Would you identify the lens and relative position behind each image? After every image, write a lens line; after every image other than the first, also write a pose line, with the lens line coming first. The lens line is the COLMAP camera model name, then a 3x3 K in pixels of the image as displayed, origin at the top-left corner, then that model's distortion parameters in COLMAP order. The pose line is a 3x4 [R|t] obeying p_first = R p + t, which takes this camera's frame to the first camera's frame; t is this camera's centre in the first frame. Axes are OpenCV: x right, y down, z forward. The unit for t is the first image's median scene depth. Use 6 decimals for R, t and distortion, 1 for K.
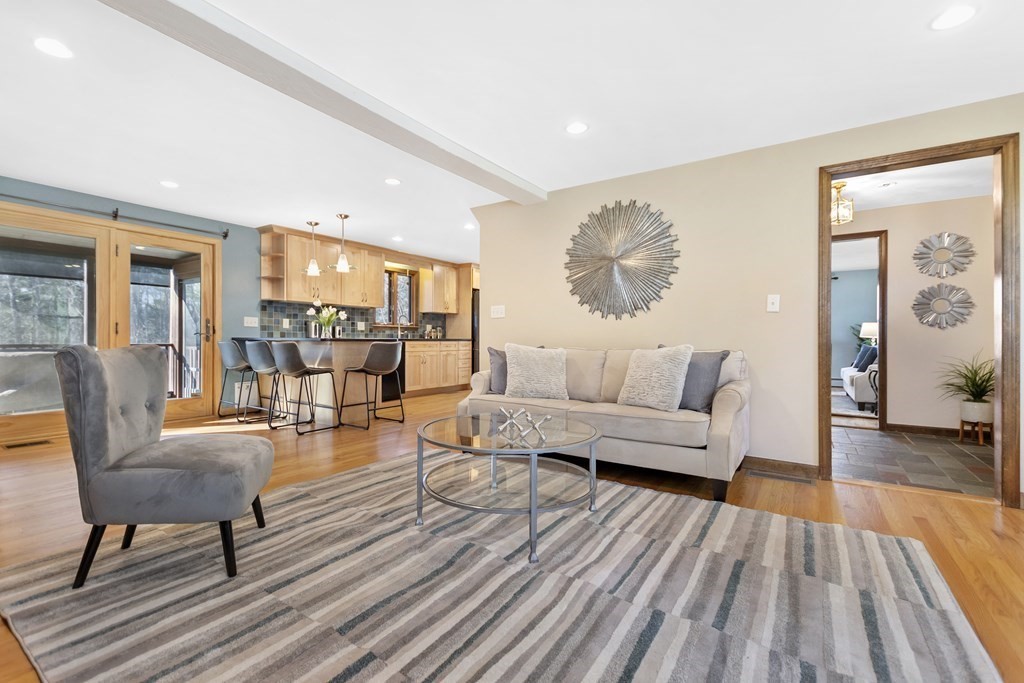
lens RADIAL K [[446.7, 0, 503.9], [0, 446.7, 340.9], [0, 0, 1]] dist [0.014811, -0.001482]
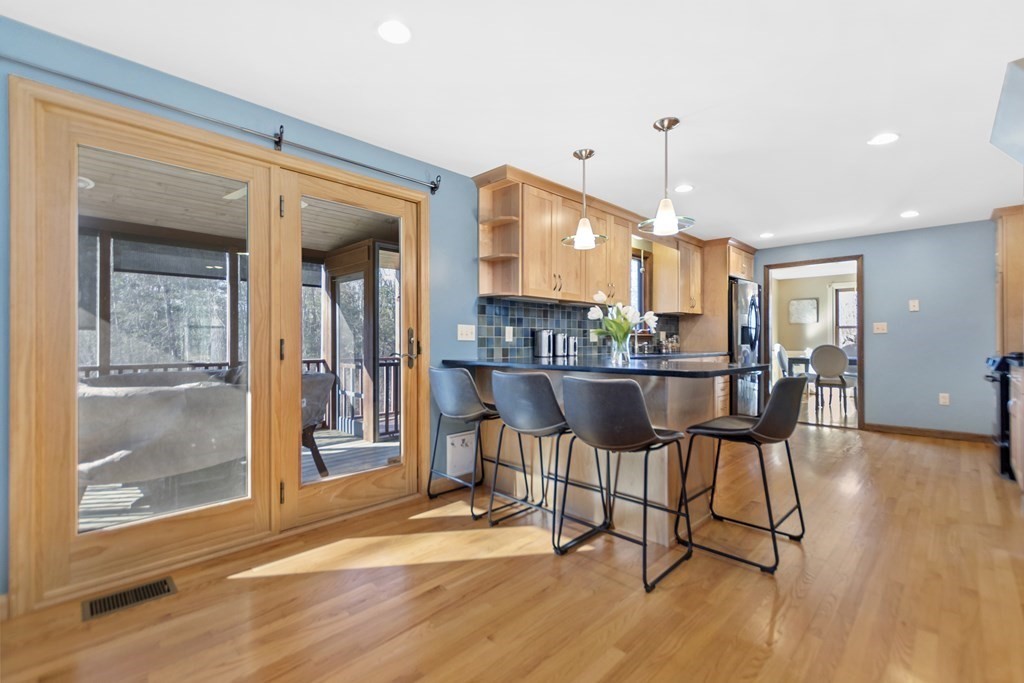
lens RADIAL K [[446.7, 0, 512.2], [0, 446.7, 342.0], [0, 0, 1]] dist [0.014811, -0.001482]
pose [[0.984053, -0.006627, -0.177751, -0.397570], [0.005715, 0.999968, -0.005639, -0.026130], [0.177782, 0.004533, 0.984059, 0.422115]]
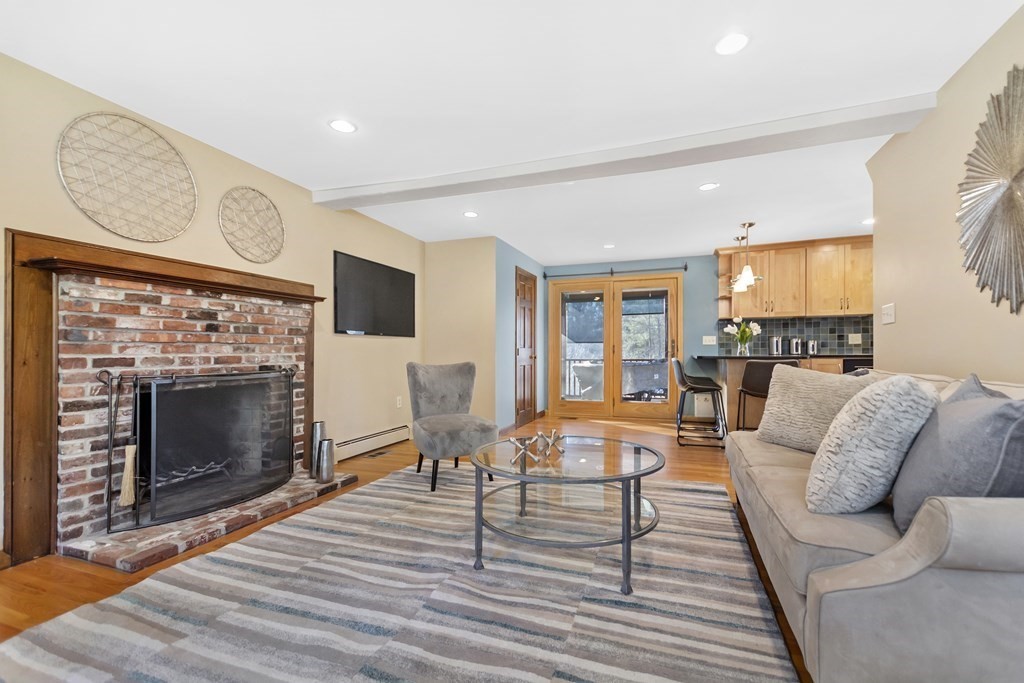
lens RADIAL K [[446.7, 0, 516.6], [0, 446.7, 347.2], [0, 0, 1]] dist [0.014811, -0.001482]
pose [[0.244443, -0.018118, -0.969494, 0.383050], [0.001799, 0.999832, -0.018232, -0.006336], [0.969662, 0.002713, 0.244434, 0.277305]]
